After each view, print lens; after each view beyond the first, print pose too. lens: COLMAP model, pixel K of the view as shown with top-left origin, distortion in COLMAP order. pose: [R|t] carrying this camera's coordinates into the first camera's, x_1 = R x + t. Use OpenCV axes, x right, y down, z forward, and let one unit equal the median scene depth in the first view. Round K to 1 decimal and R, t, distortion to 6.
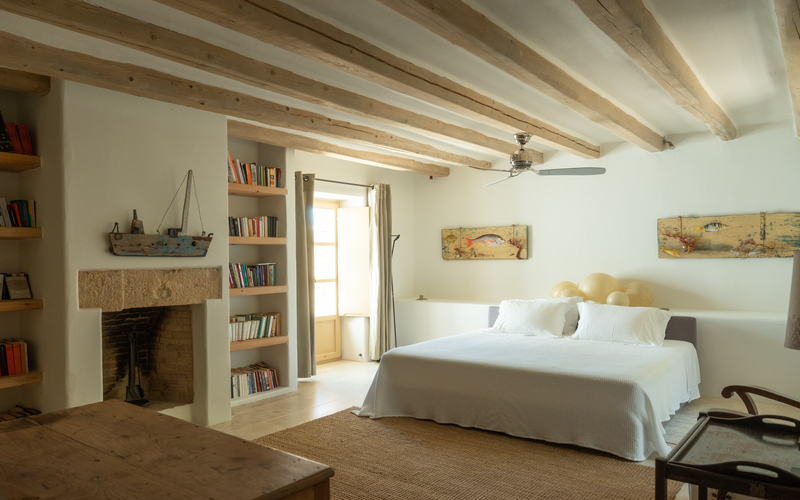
lens RADIAL K [[569.2, 0, 360.4], [0, 569.2, 254.5], [0, 0, 1]] dist [-0.002210, 0.000995]
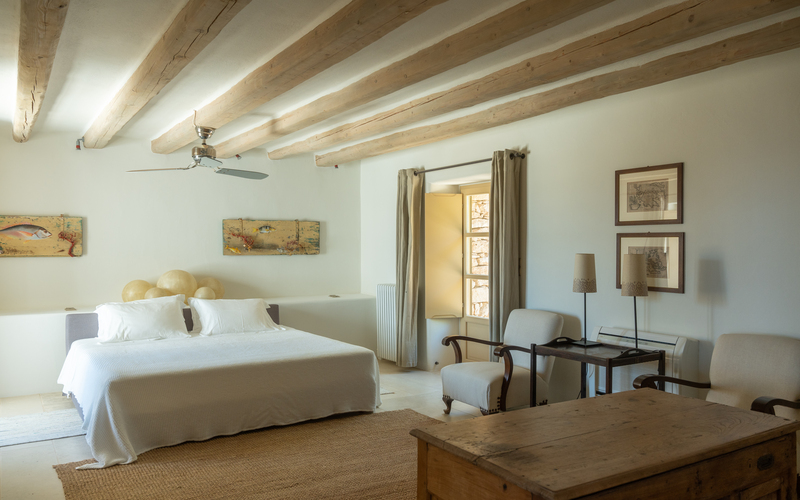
lens RADIAL K [[631.7, 0, 397.7], [0, 631.7, 235.5], [0, 0, 1]] dist [-0.008206, -0.003069]
pose [[0.314156, 0.027215, 0.948981, -0.551767], [-0.007314, 0.999629, -0.026246, -0.001972], [-0.949343, 0.001304, 0.314238, 0.305974]]
